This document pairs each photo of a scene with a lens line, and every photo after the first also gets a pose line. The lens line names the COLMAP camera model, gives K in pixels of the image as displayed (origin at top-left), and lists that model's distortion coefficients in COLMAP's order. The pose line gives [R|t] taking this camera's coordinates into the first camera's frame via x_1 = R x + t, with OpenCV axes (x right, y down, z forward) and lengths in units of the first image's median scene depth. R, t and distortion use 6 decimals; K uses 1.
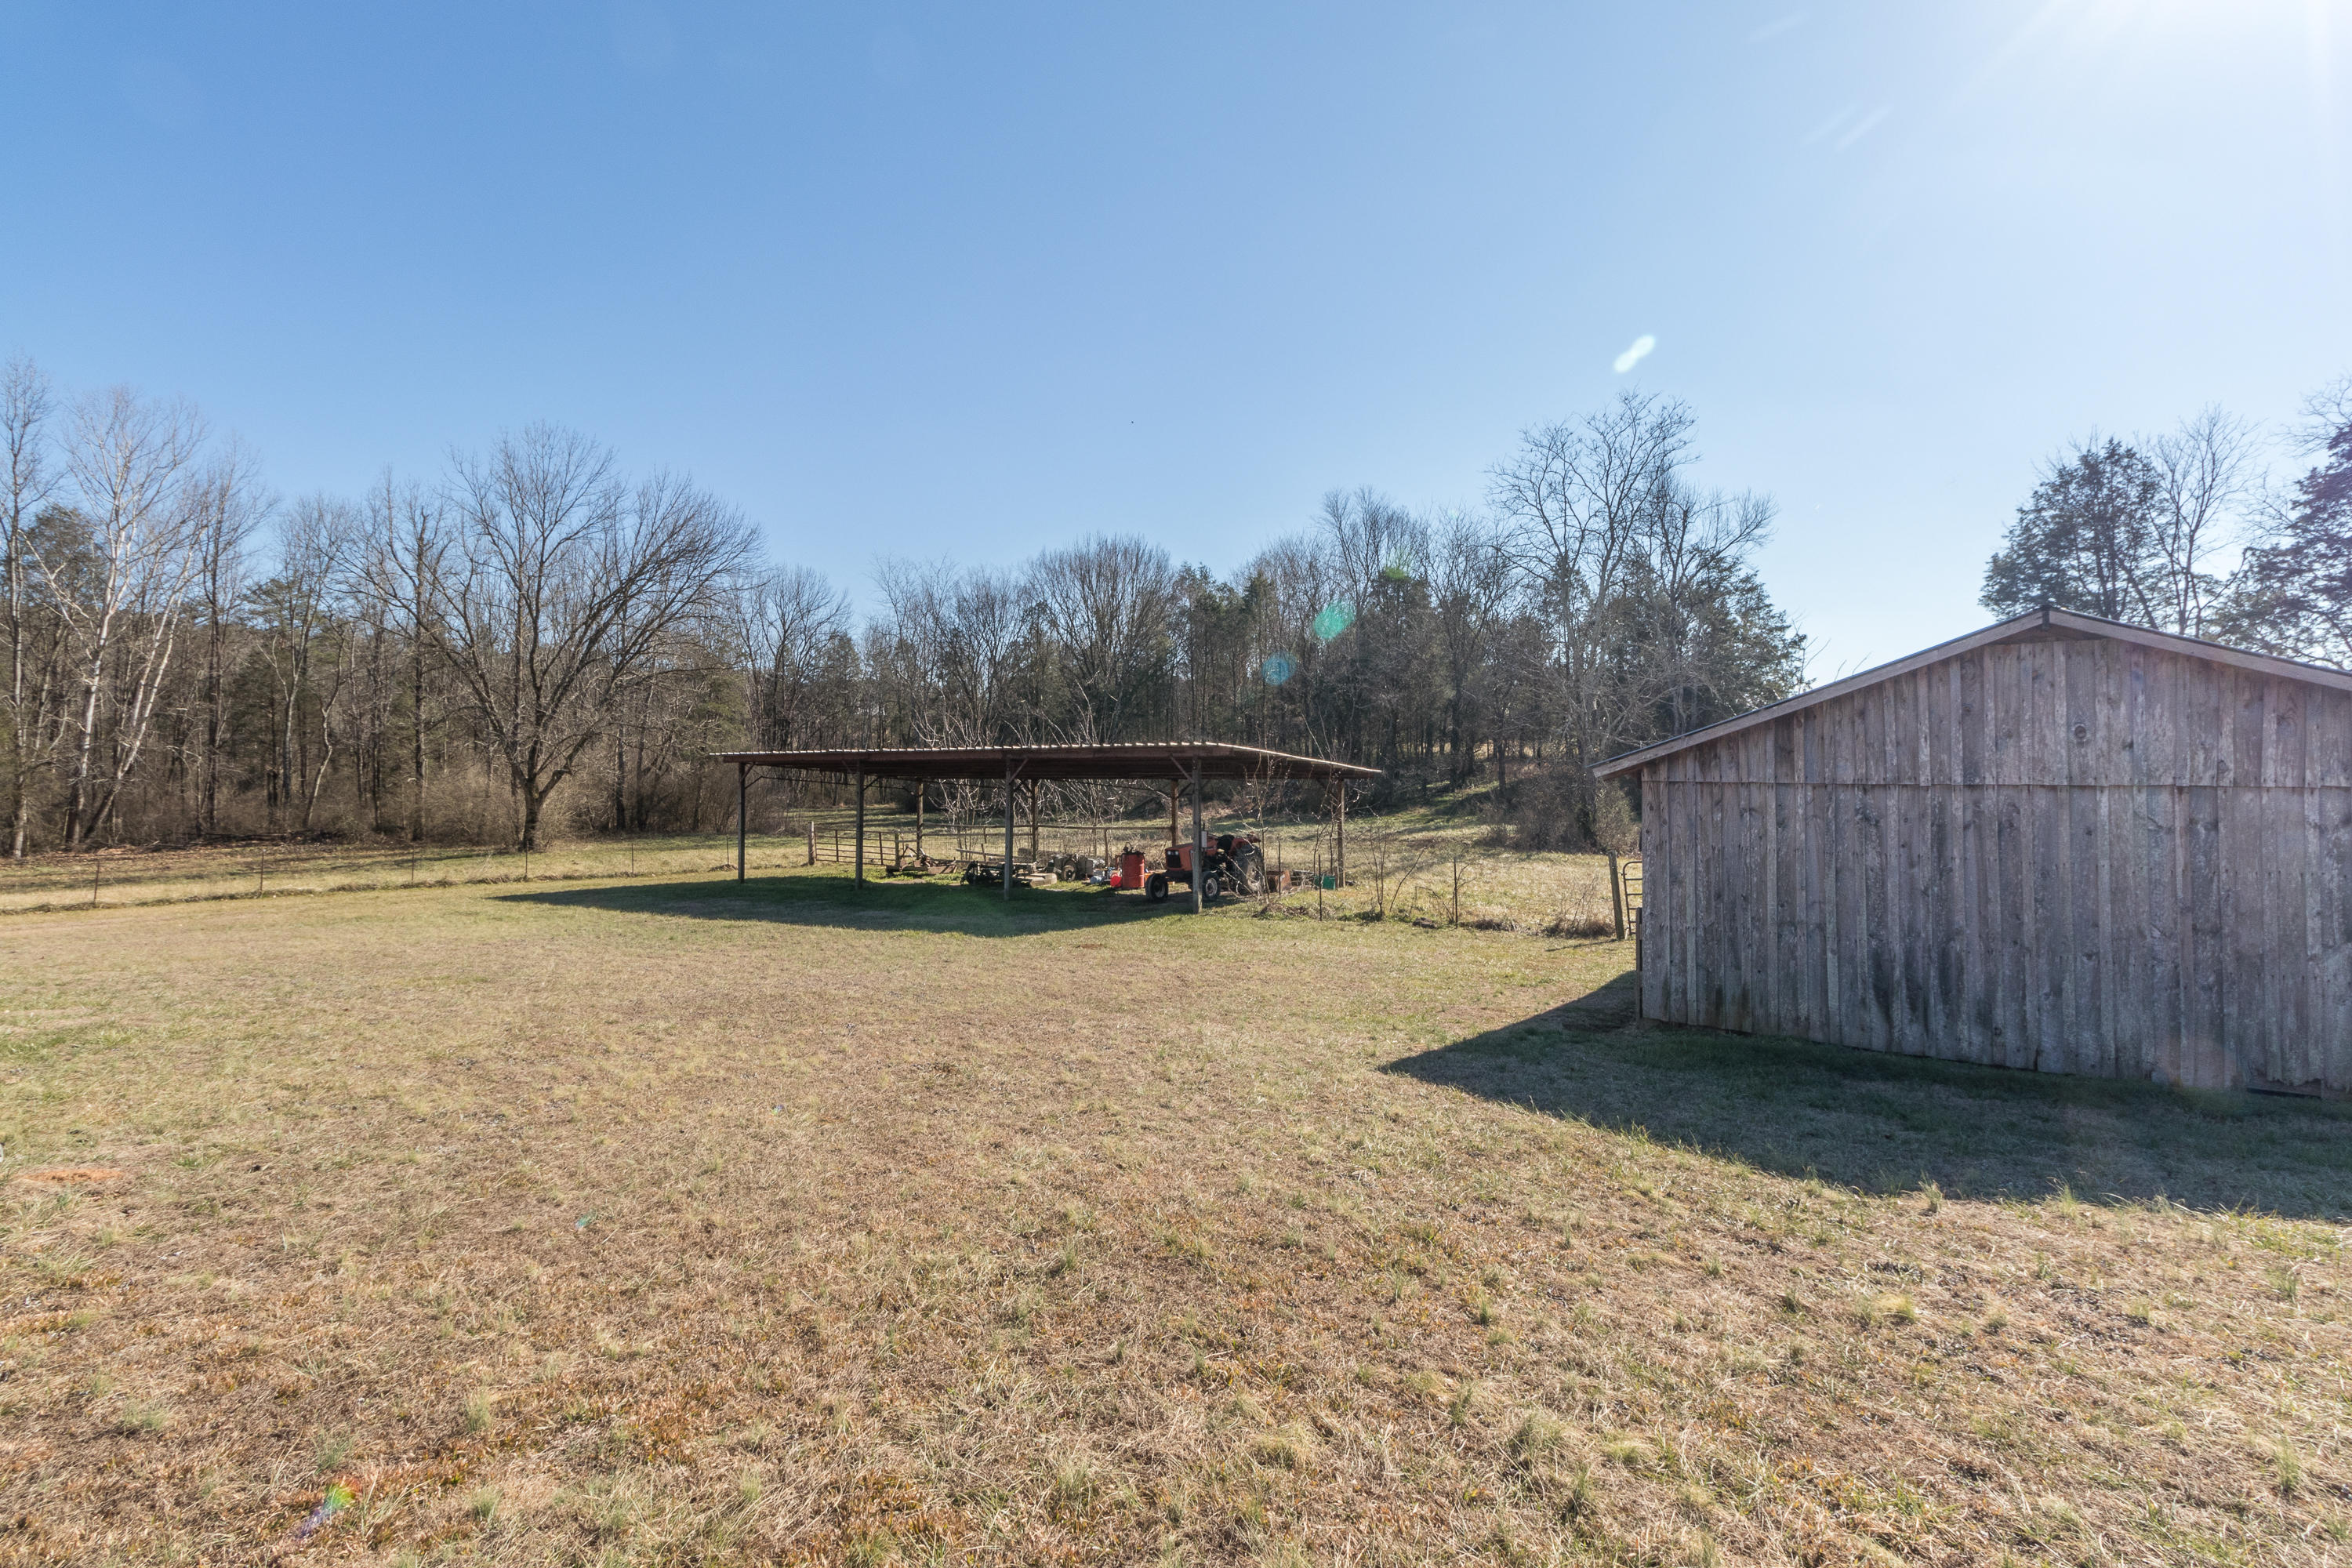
lens RADIAL K [[1082.3, 0, 1160.1], [0, 1082.3, 769.6], [0, 0, 1]] dist [0.004570, 0.000701]
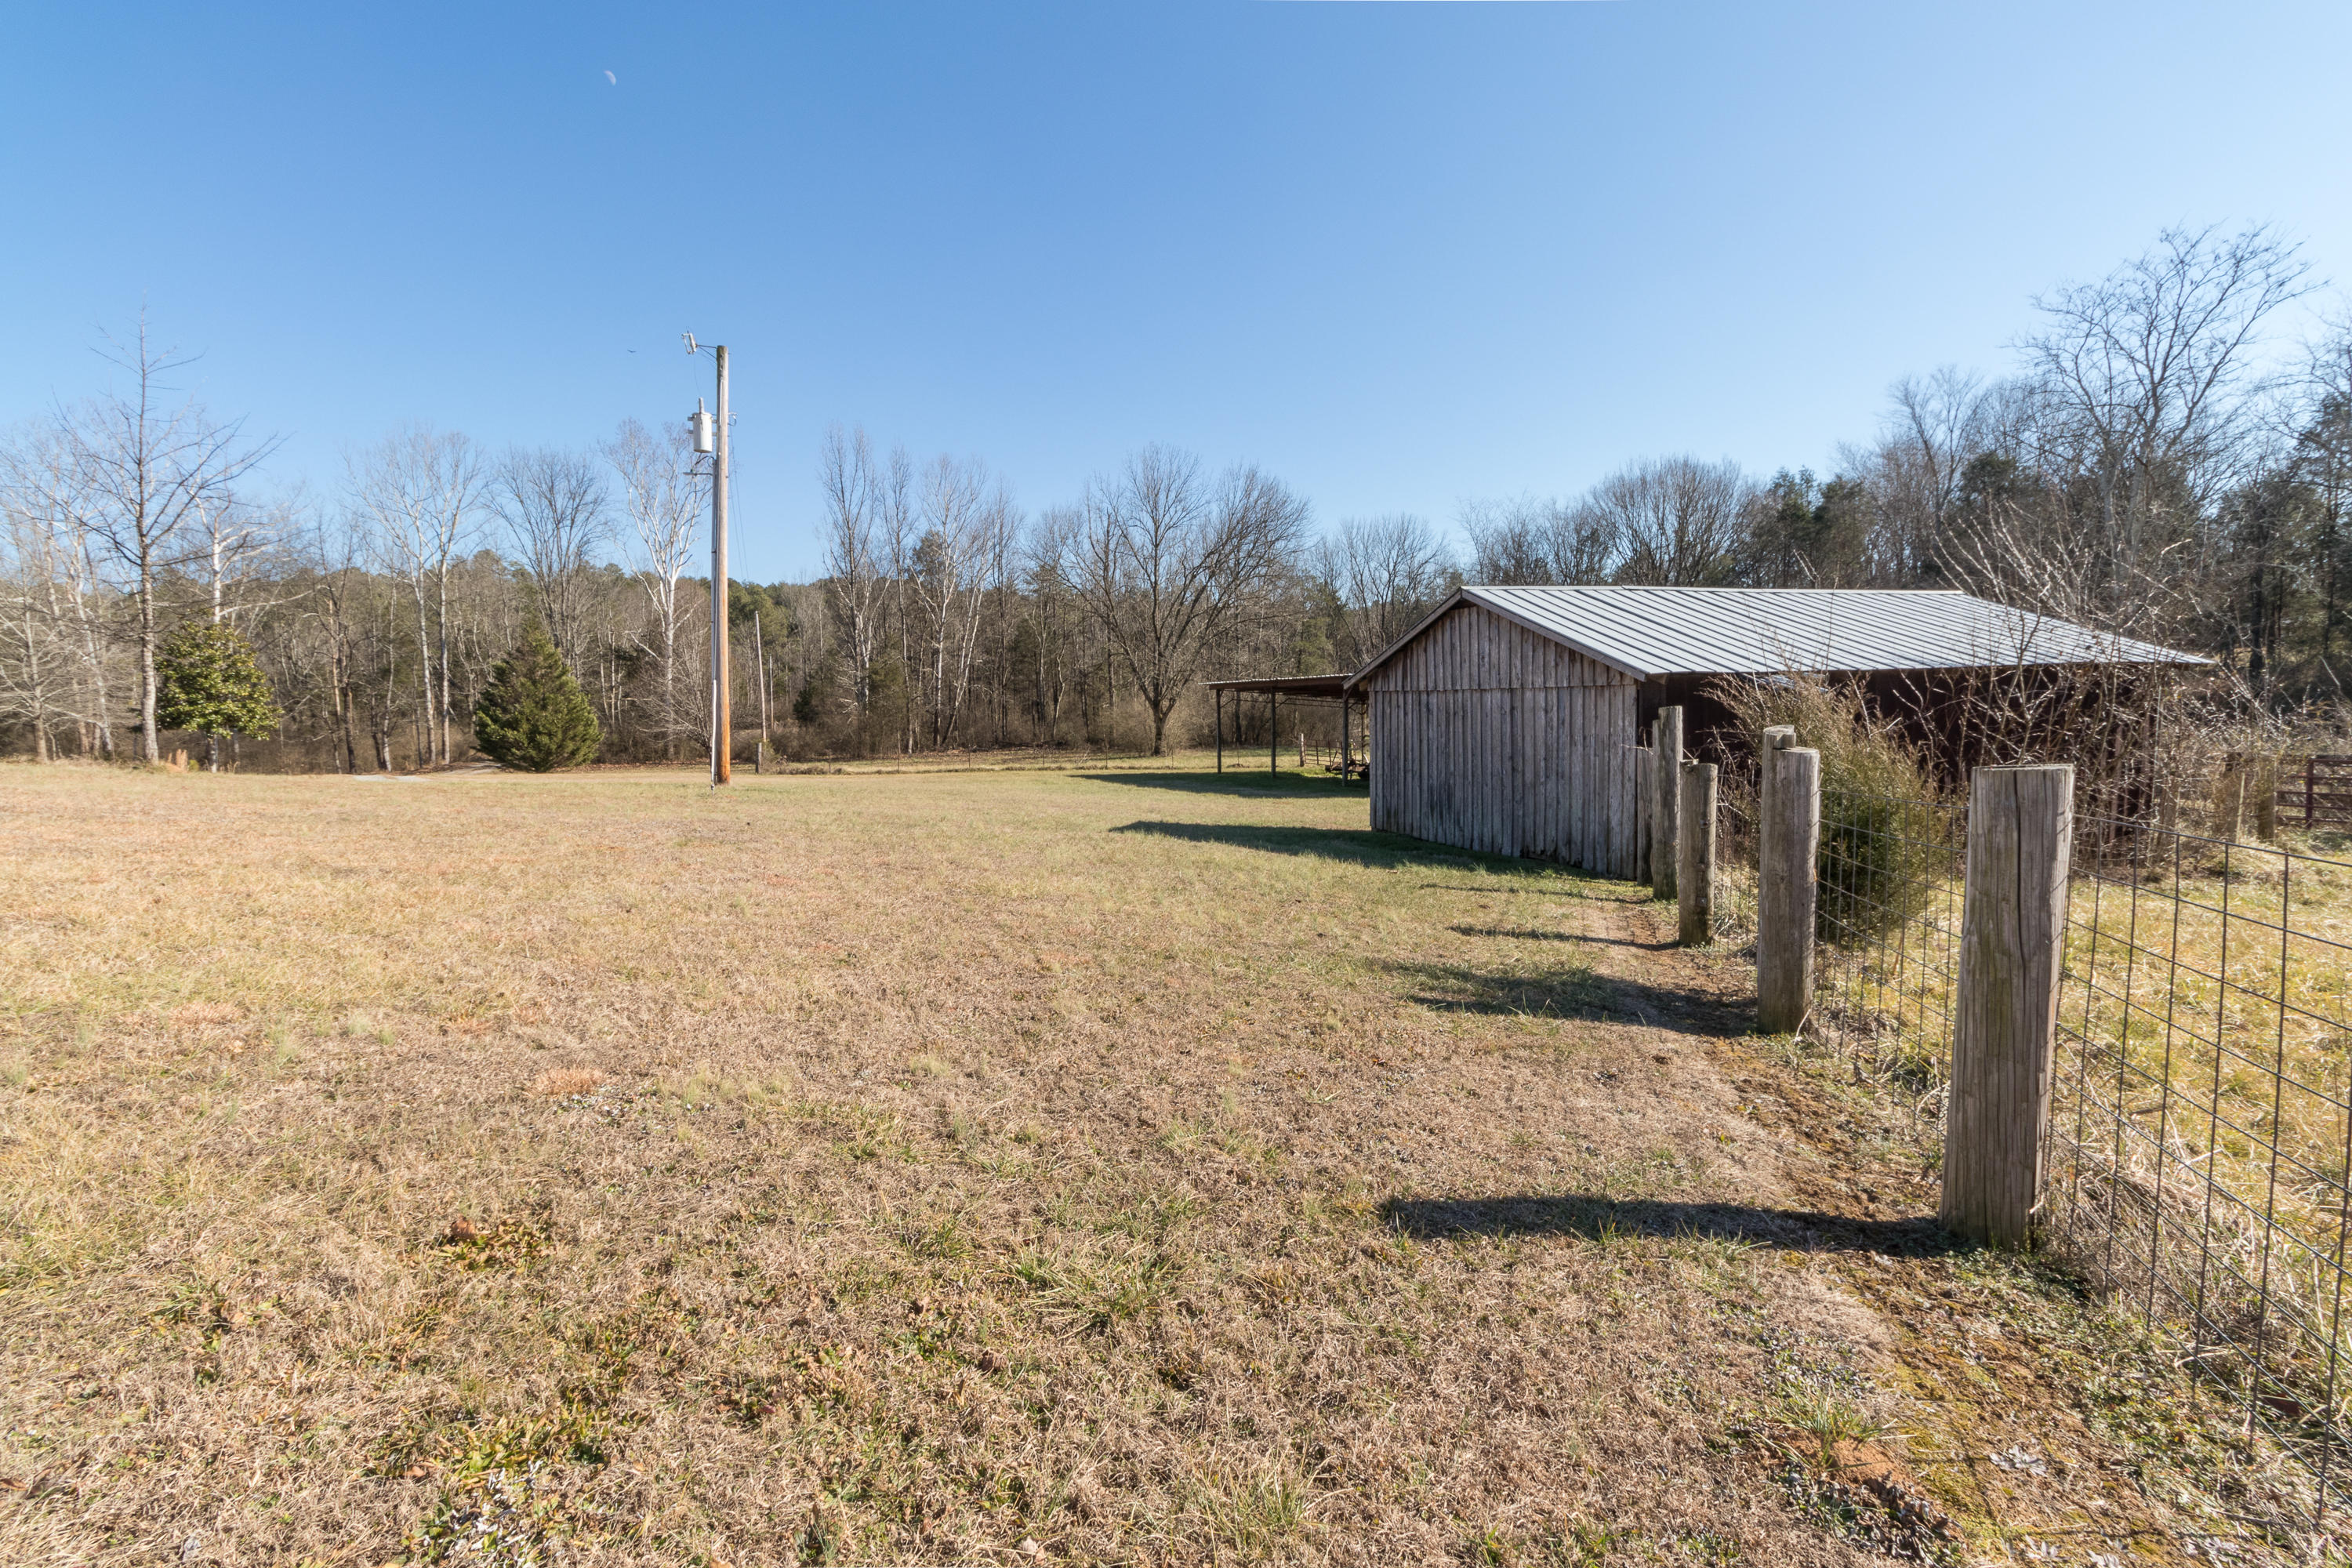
lens RADIAL K [[1082.3, 0, 1160.1], [0, 1082.3, 769.6], [0, 0, 1]] dist [0.004570, 0.000701]
pose [[0.813808, 0.031822, -0.580262, 0.215256], [0.006417, 0.997947, 0.063728, 0.004417], [0.581098, -0.055586, 0.811933, -0.113541]]
